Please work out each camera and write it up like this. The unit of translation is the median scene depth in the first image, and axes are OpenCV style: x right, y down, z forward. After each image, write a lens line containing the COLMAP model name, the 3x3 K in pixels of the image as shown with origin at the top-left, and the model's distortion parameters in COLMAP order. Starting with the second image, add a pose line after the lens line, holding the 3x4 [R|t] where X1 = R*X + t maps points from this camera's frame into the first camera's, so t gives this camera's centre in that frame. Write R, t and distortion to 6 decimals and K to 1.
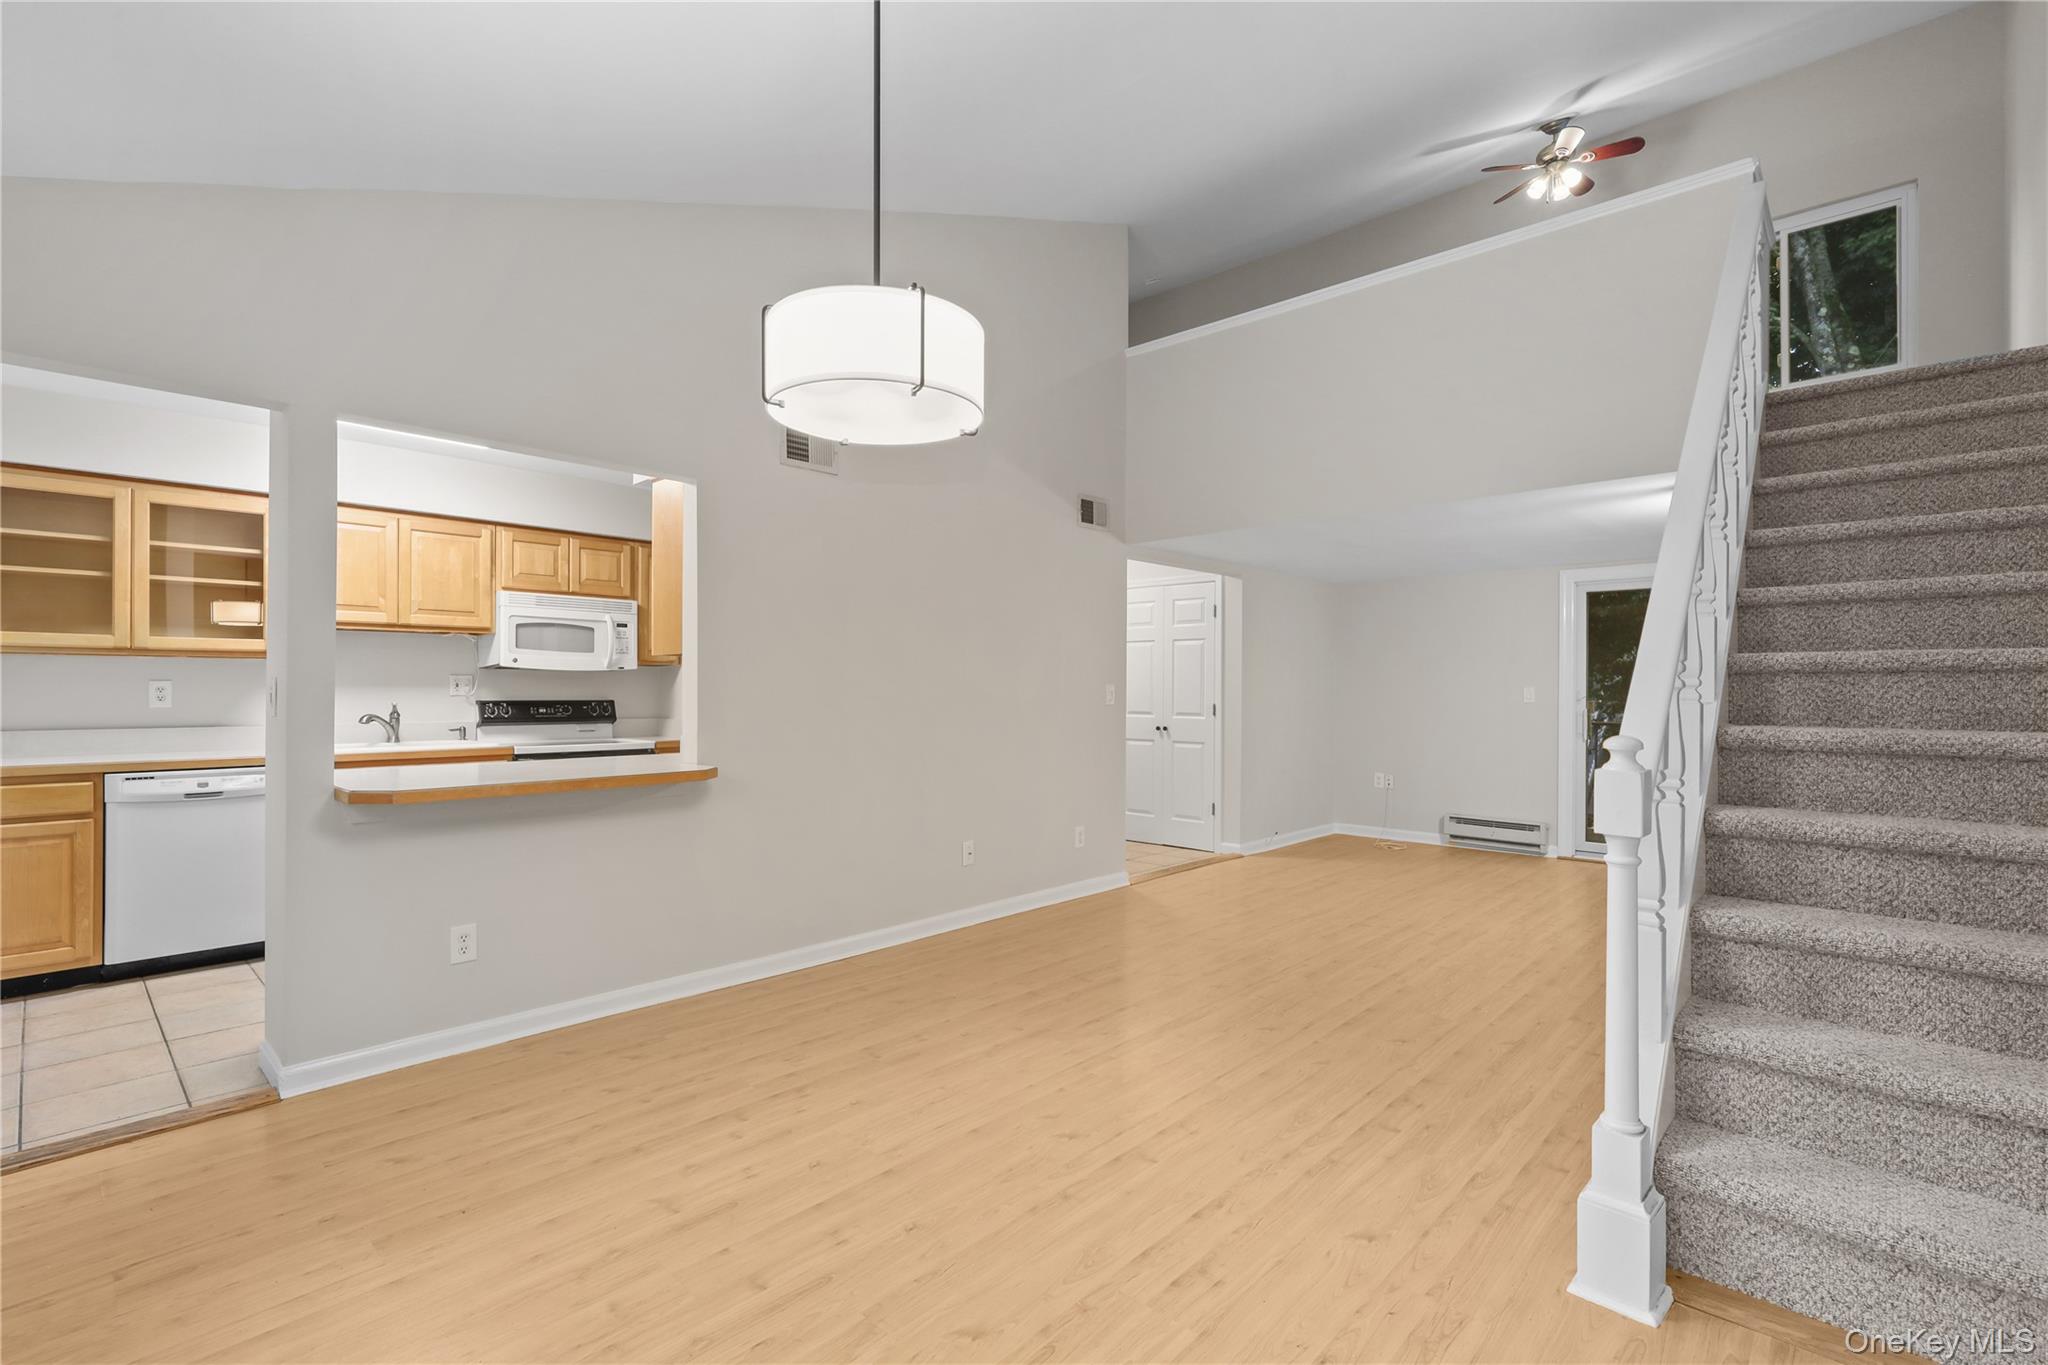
lens RADIAL K [[944.2, 0, 1024.0], [0, 944.2, 682.5], [0, 0, 1]] dist [0.000117, 0.000059]
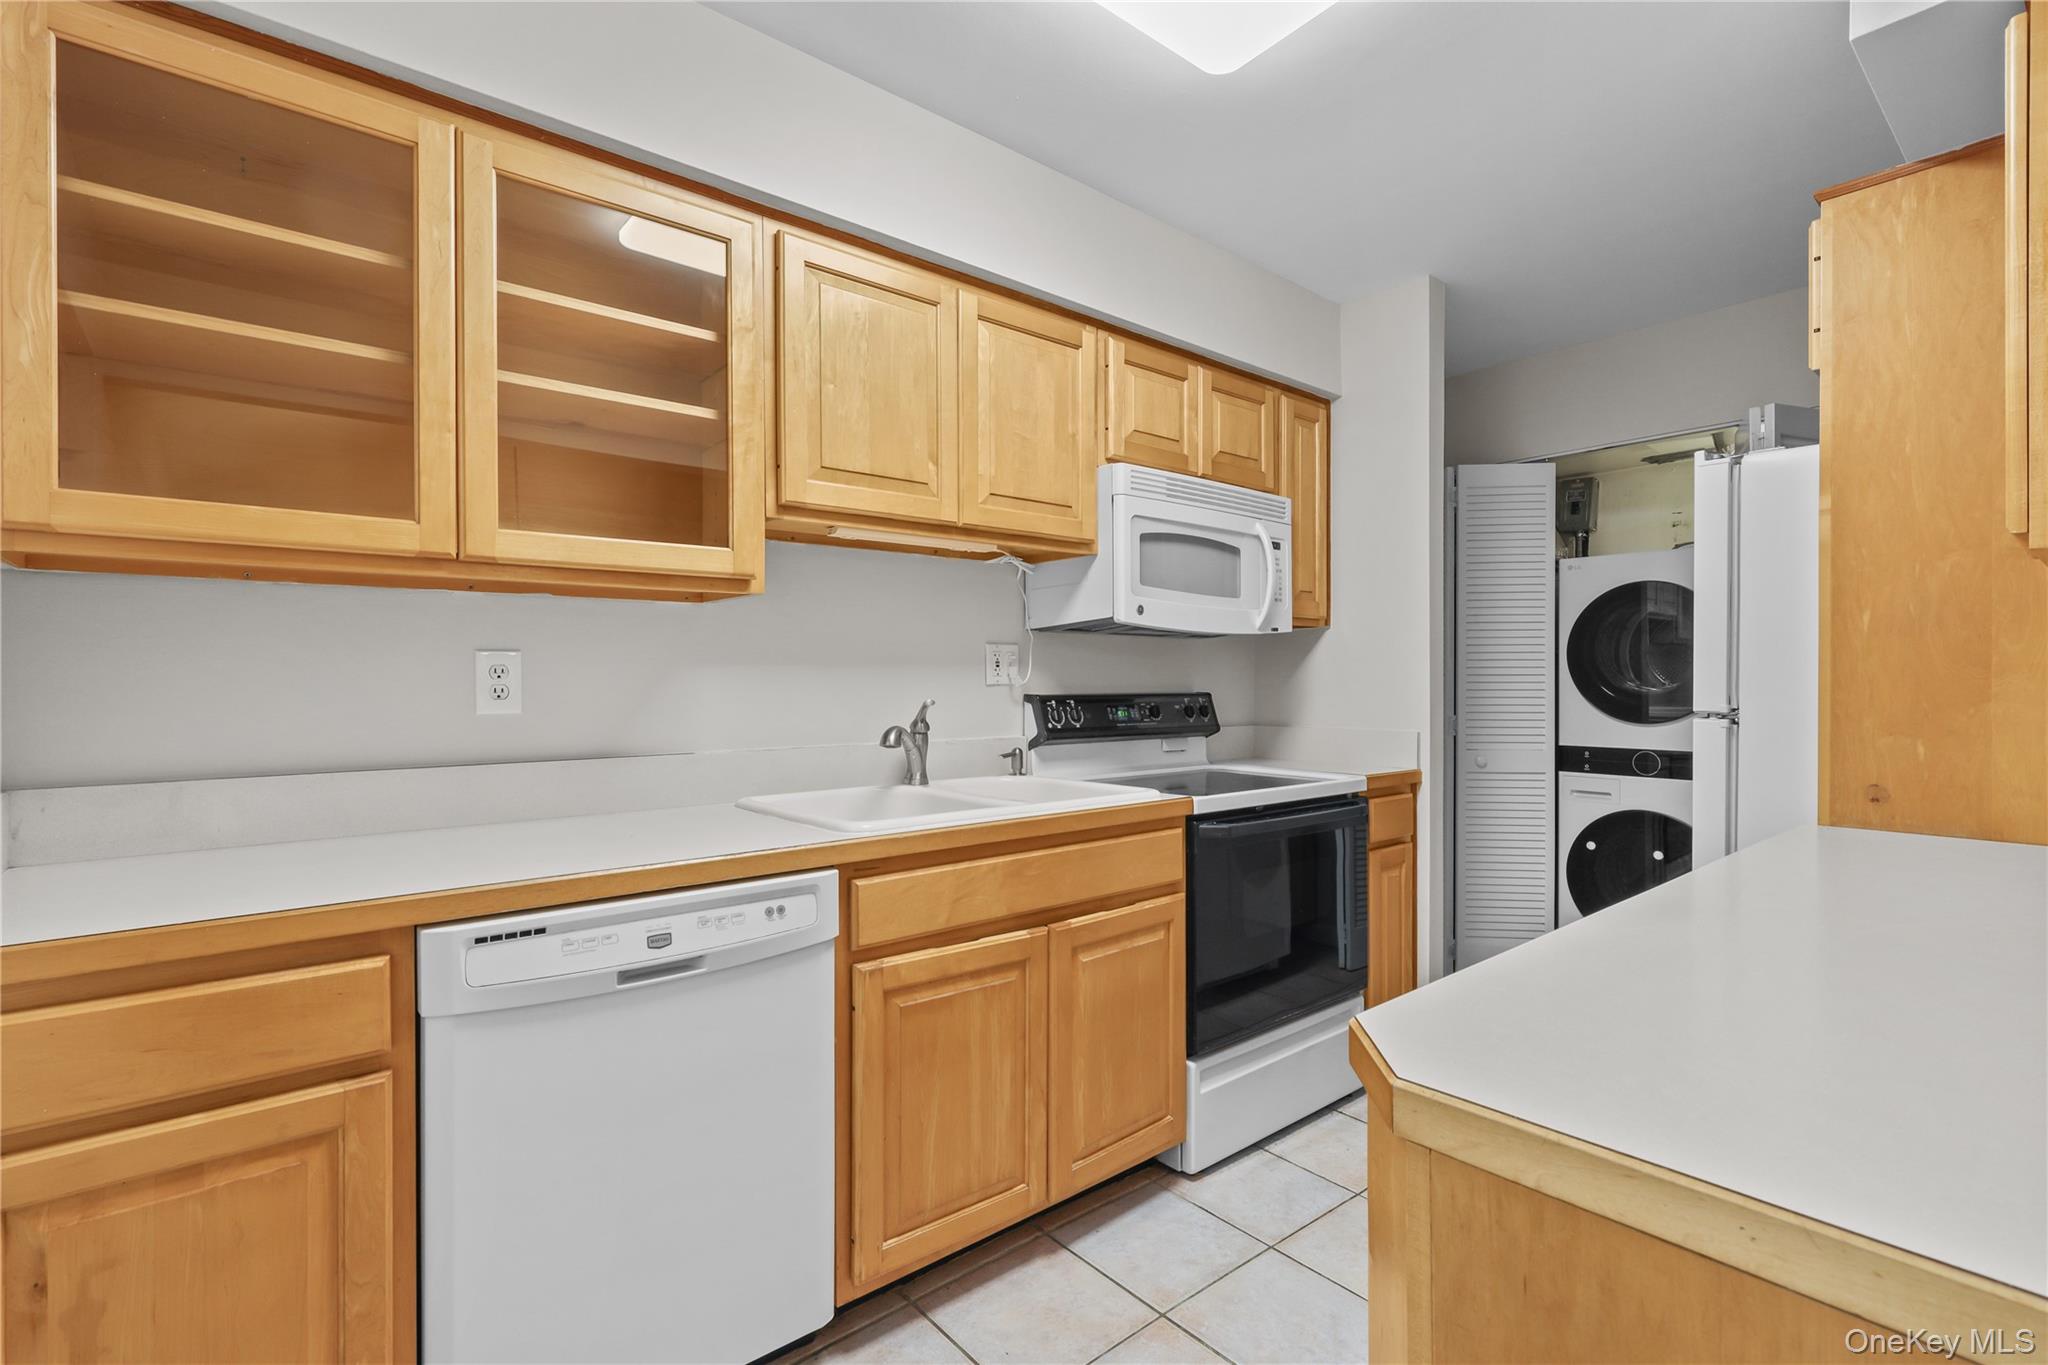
lens RADIAL K [[938.8, 0, 1019.8], [0, 938.8, 672.1], [0, 0, 1]] dist [-0.001814, -0.000247]
pose [[0.992903, -0.003958, -0.118861, -0.558595], [0.003938, 0.999992, -0.000405, 0.007814], [0.118861, -0.000066, 0.992911, 0.539255]]
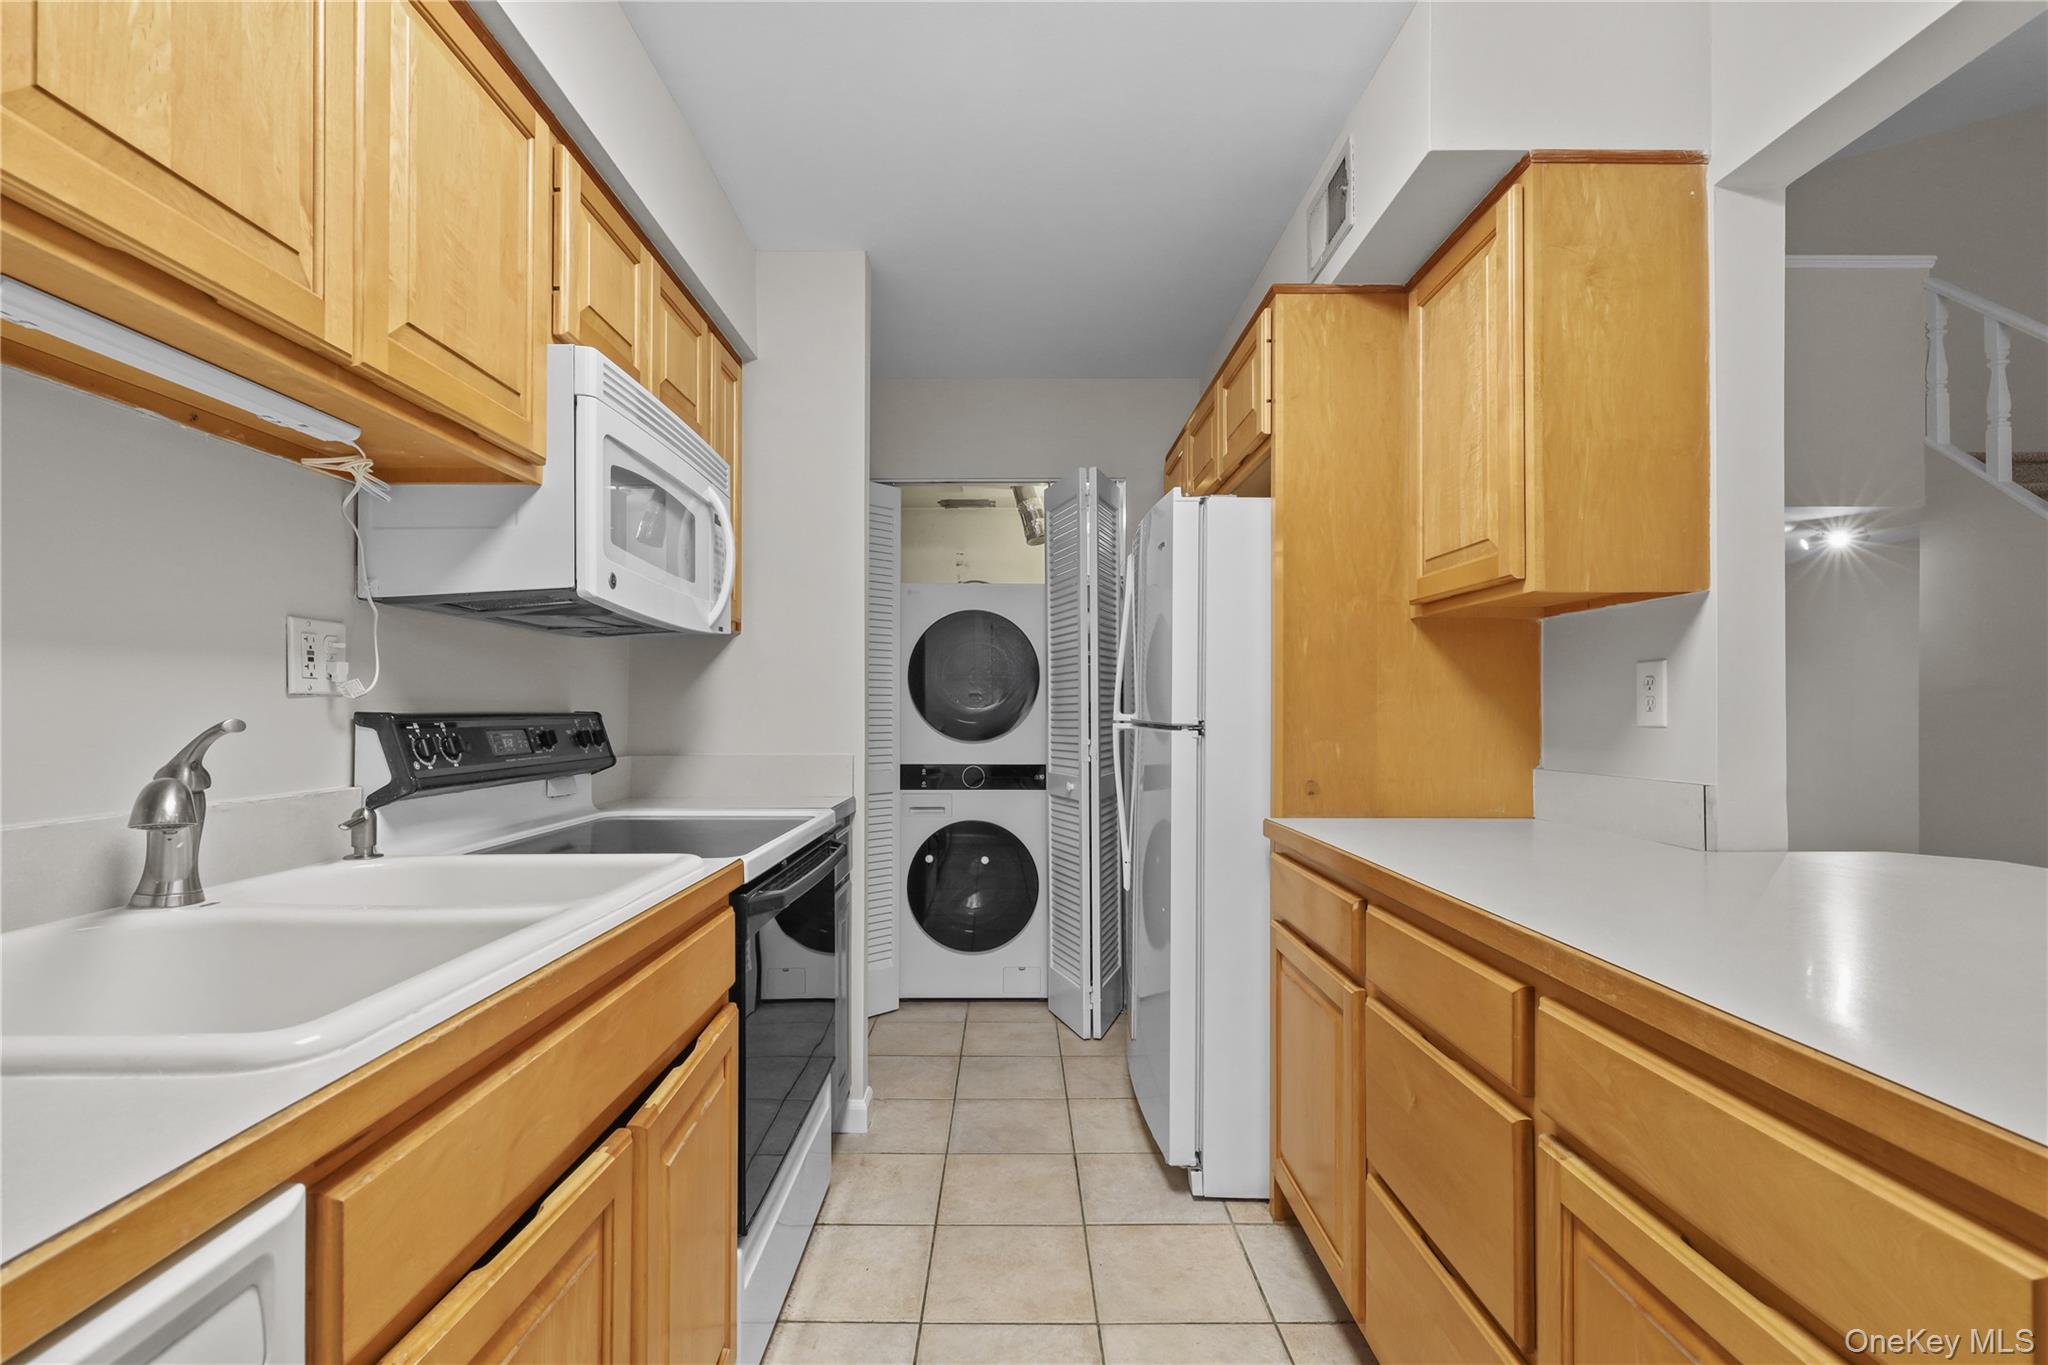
lens RADIAL K [[936.9, 0, 1019.0], [0, 936.9, 694.7], [0, 0, 1]] dist [0.000415, 0.000332]
pose [[0.717894, 0.009940, 0.696081, -0.675561], [-0.005858, 0.999949, -0.008237, 0.015802], [-0.696127, 0.001836, 0.717916, 0.706285]]
